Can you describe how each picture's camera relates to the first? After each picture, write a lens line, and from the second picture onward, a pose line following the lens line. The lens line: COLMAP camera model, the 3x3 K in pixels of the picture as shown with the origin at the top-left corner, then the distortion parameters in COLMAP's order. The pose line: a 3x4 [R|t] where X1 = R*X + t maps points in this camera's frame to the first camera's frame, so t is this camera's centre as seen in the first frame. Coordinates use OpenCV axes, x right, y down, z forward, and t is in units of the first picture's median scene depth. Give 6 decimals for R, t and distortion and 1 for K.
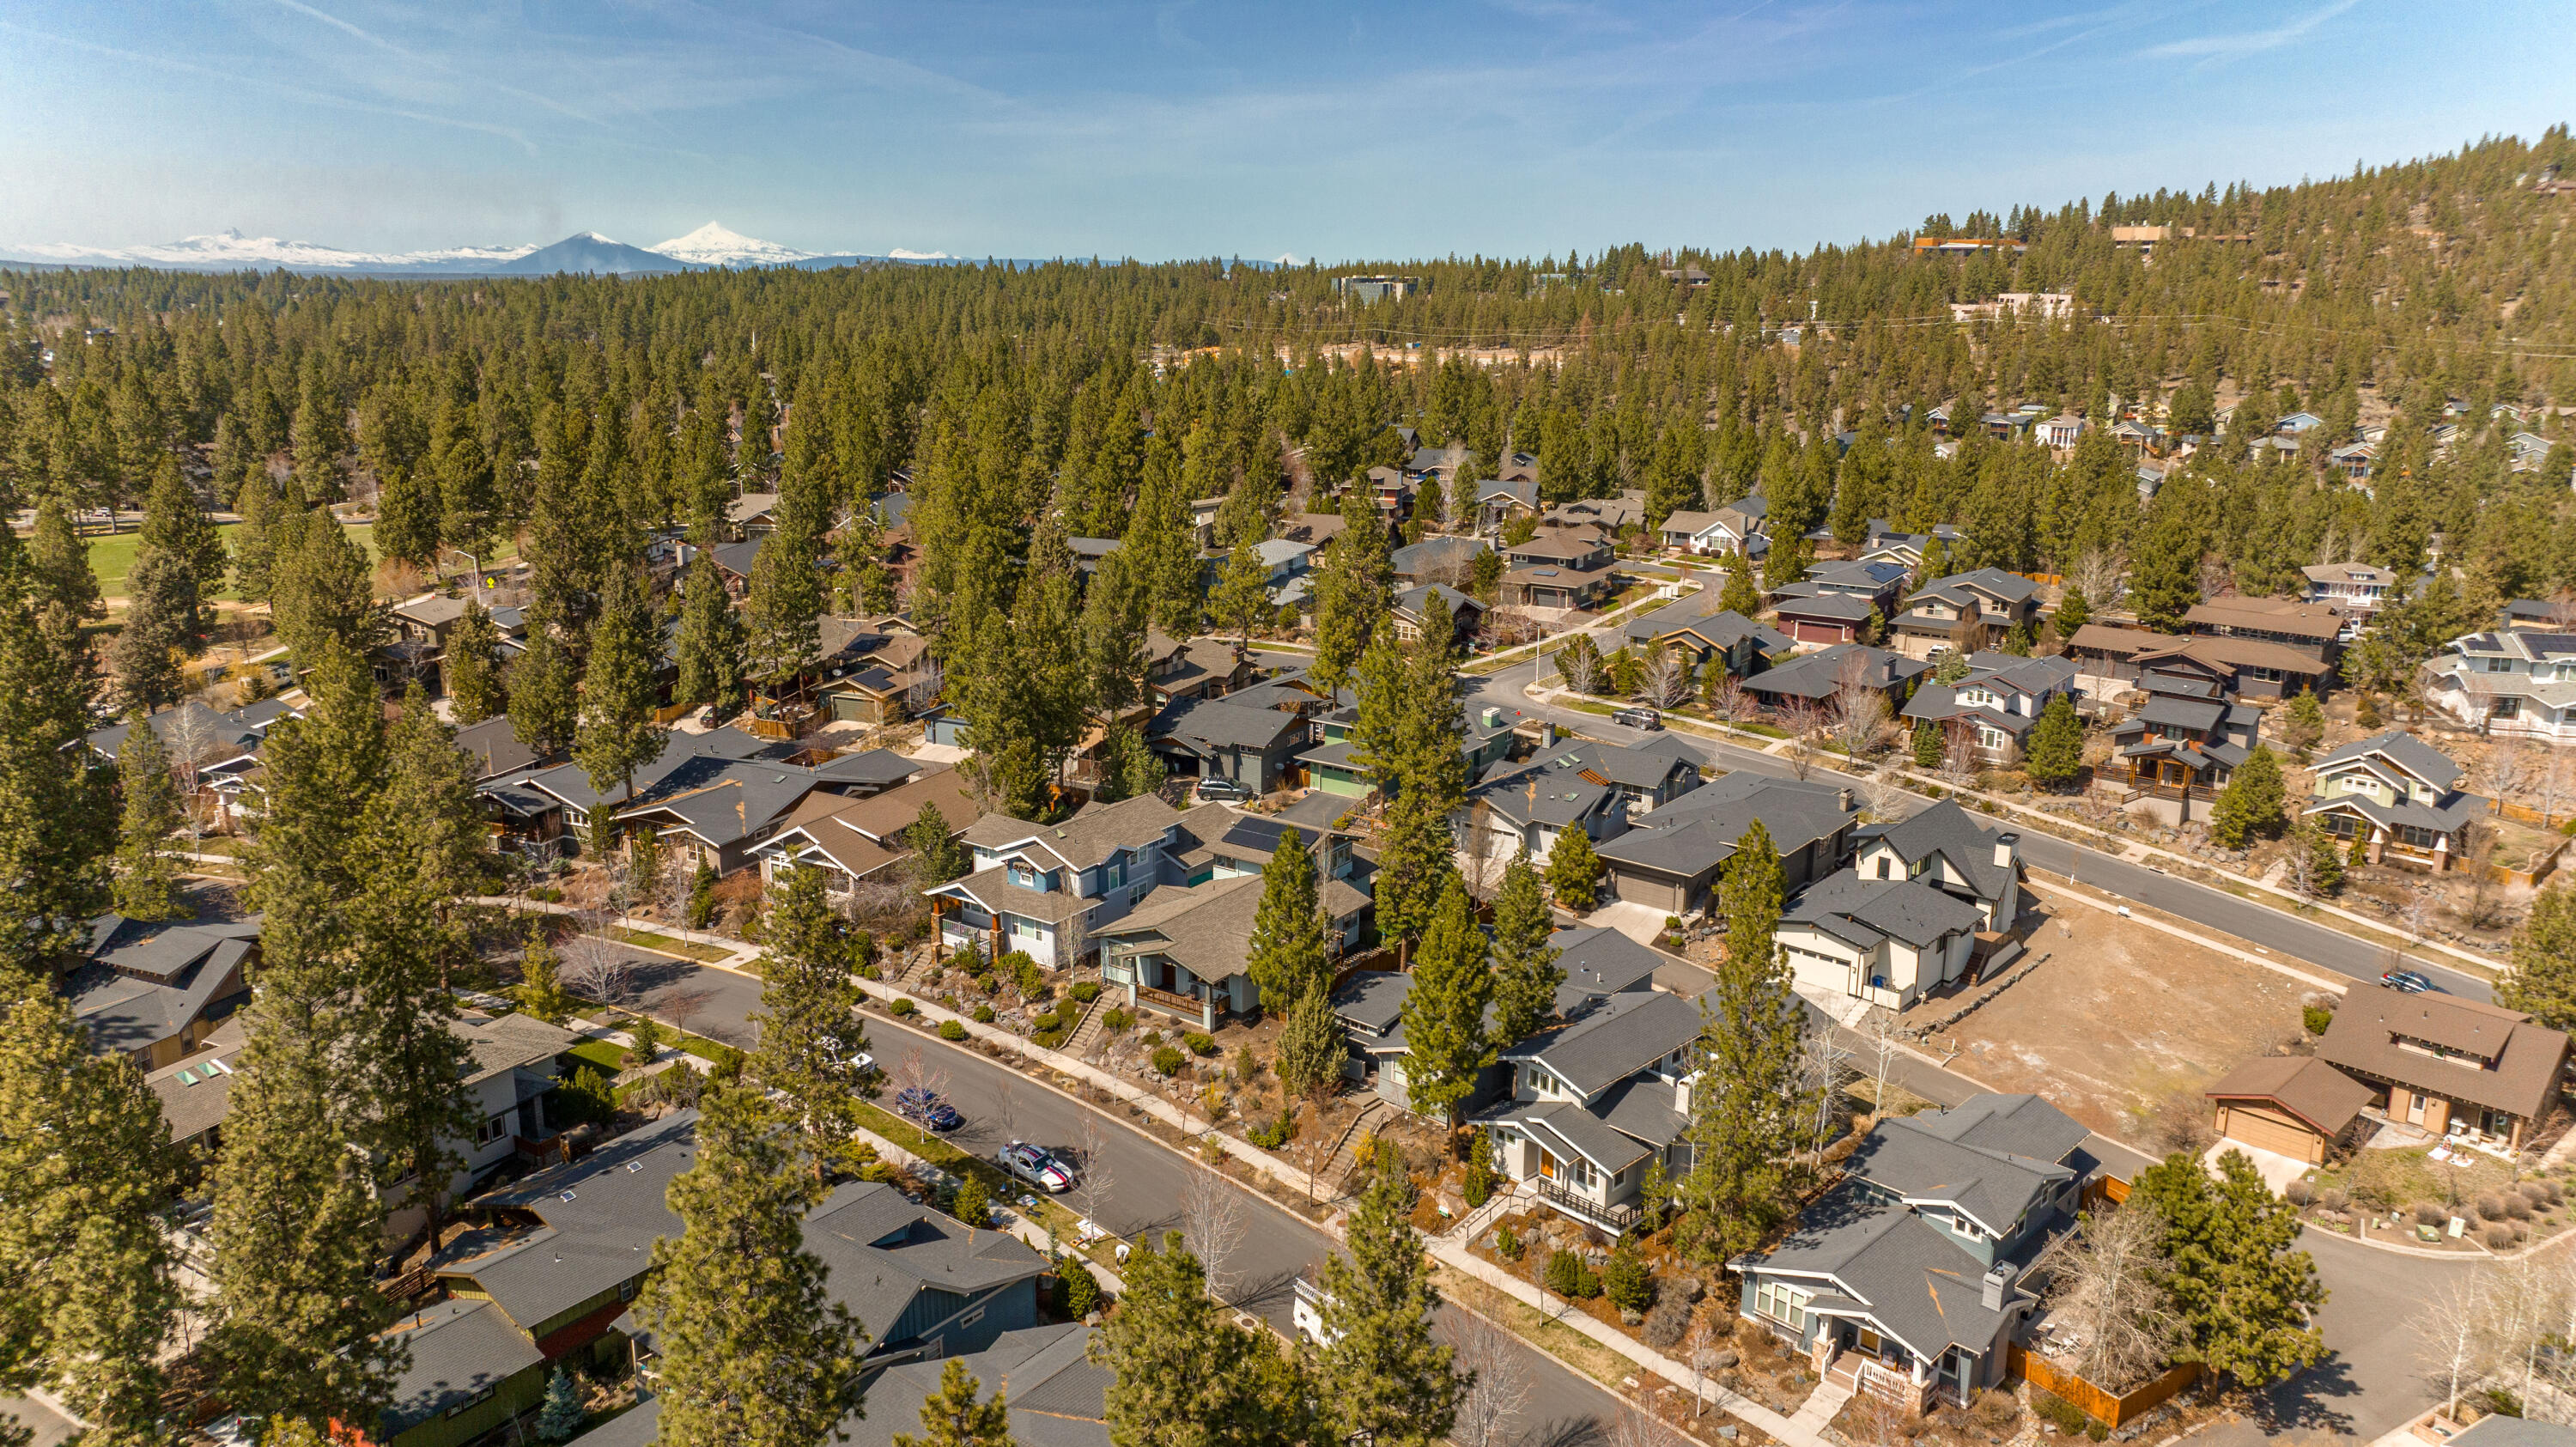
lens RADIAL K [[1801.3, 0, 1288.0], [0, 1801.3, 723.5], [0, 0, 1]] dist [-0.018912, -0.005168]
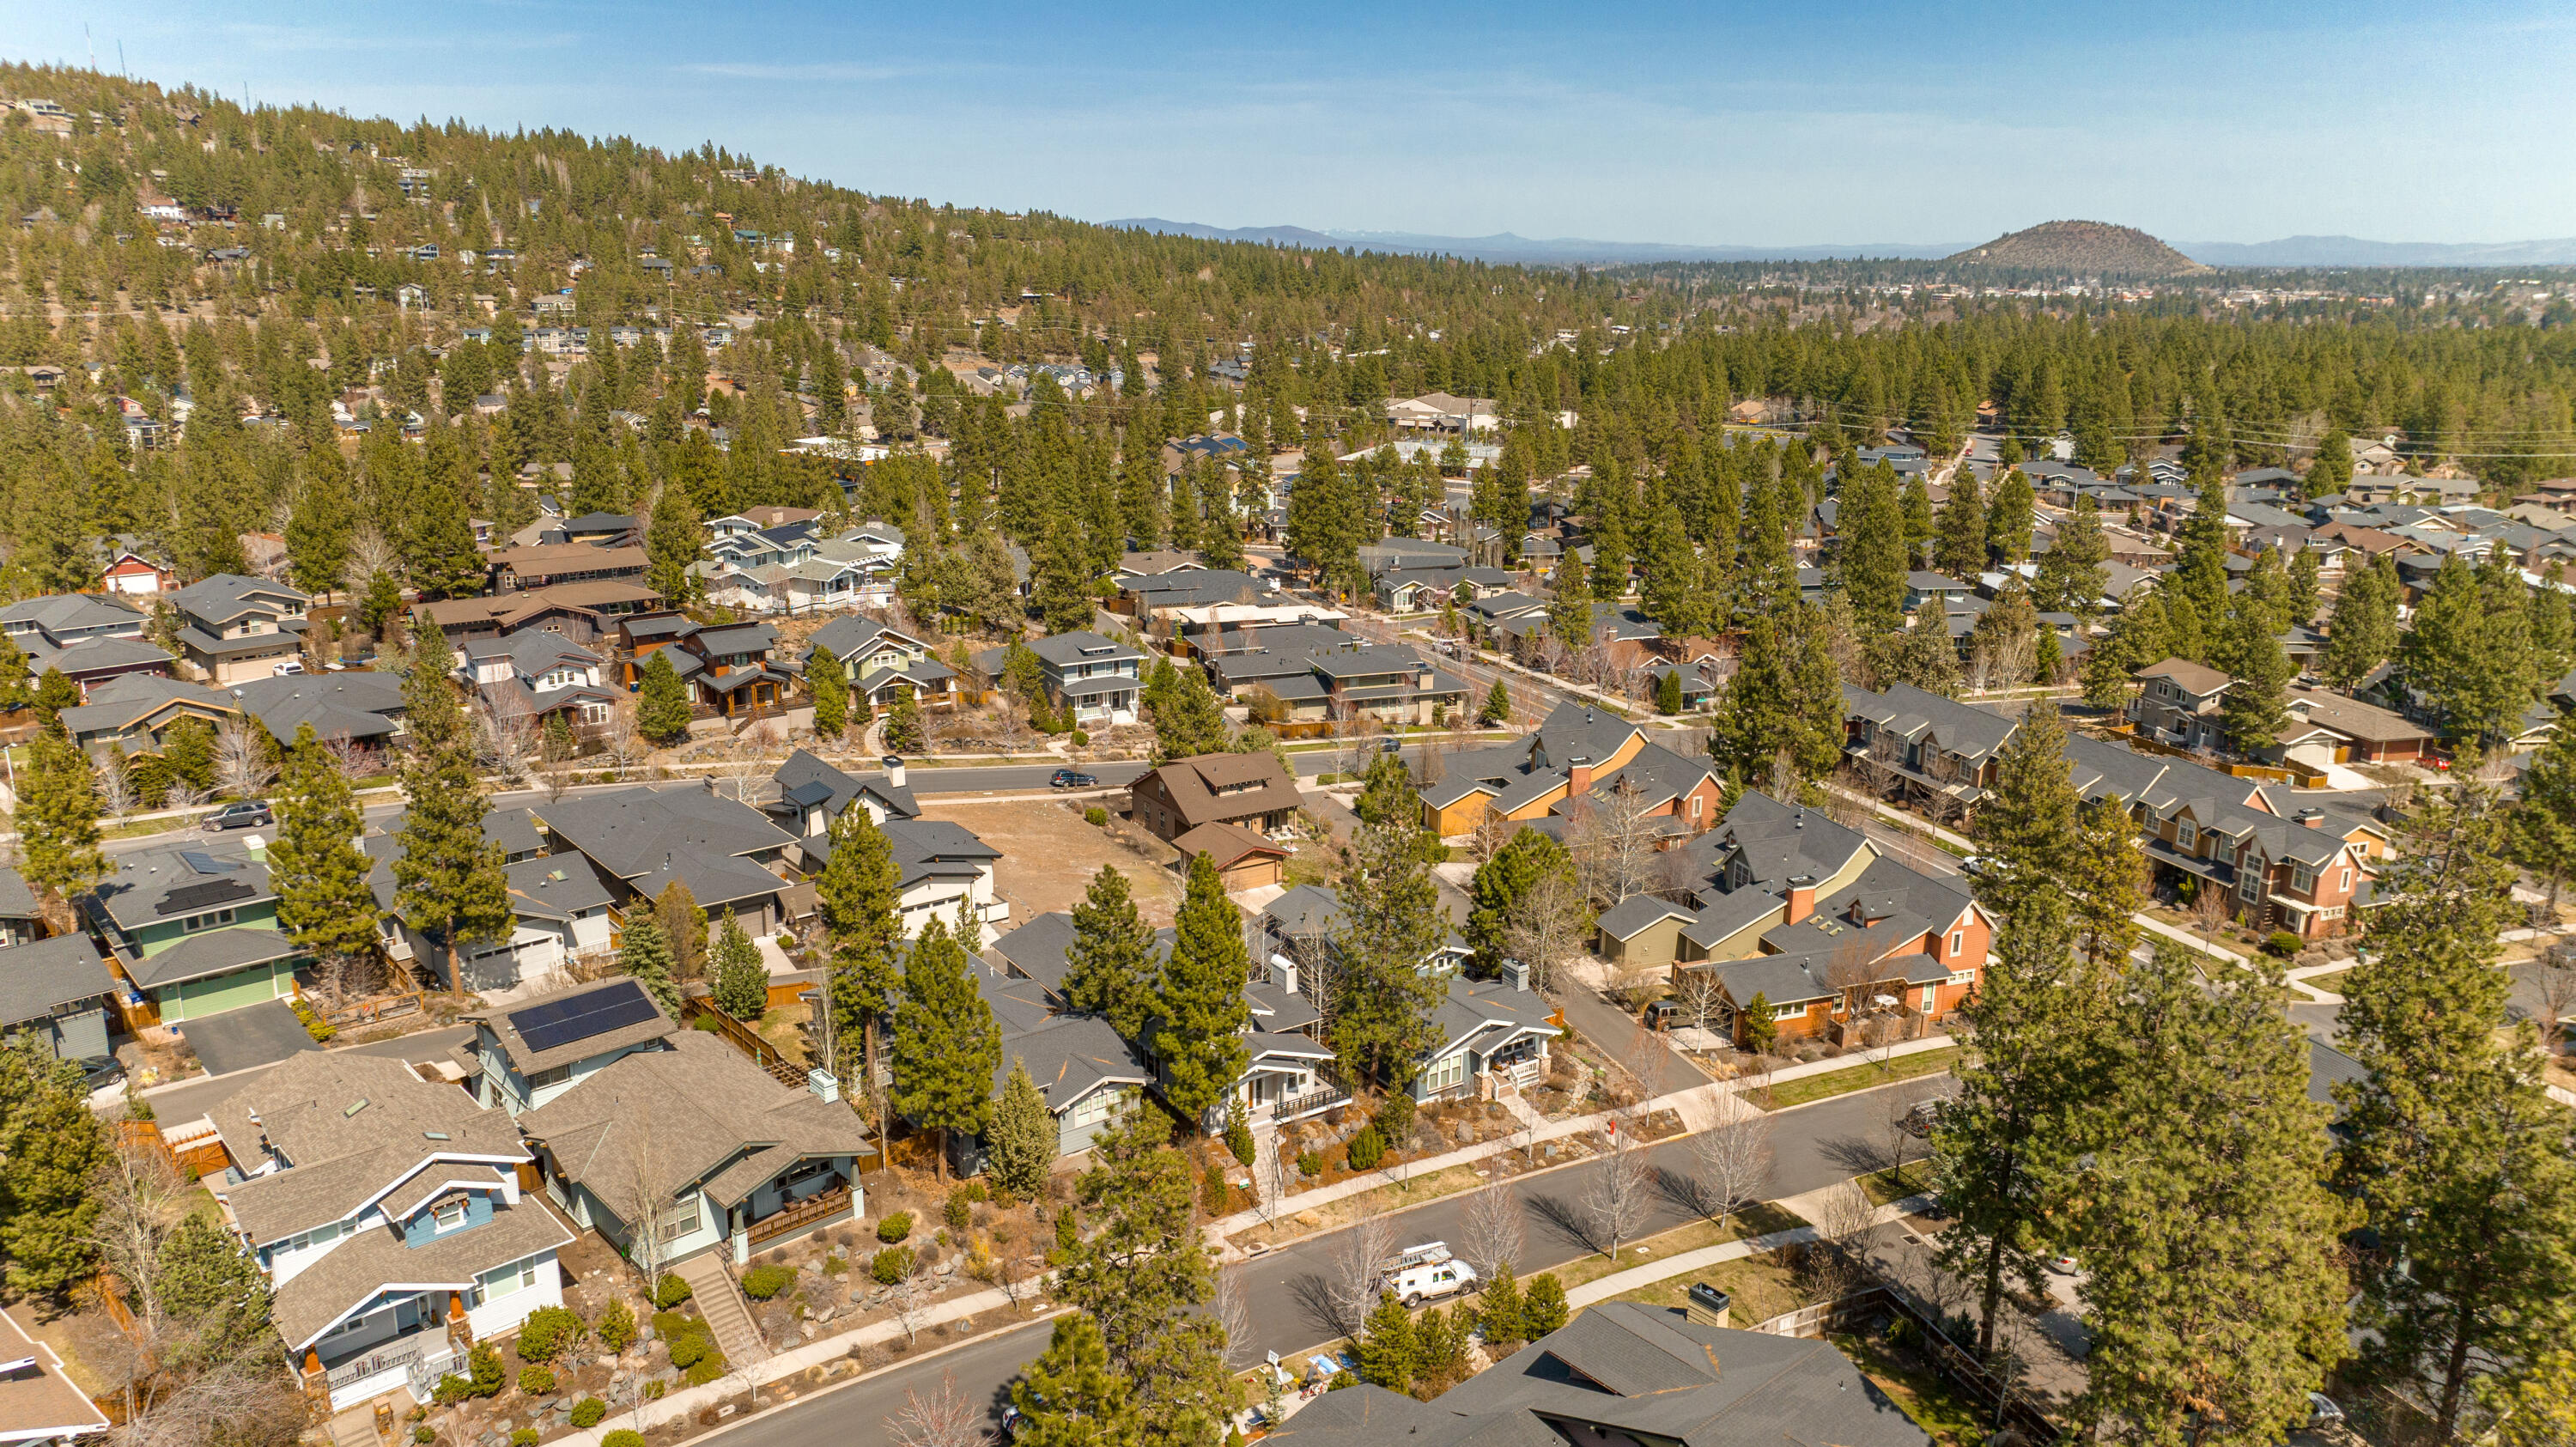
lens RADIAL K [[1801.3, 0, 1288.0], [0, 1801.3, 723.5], [0, 0, 1]] dist [-0.018912, -0.005168]
pose [[0.209571, -0.252834, 0.944540, -0.672399], [0.233319, 0.951017, 0.202800, -0.143594], [-0.949548, 0.177879, 0.258297, 0.579017]]
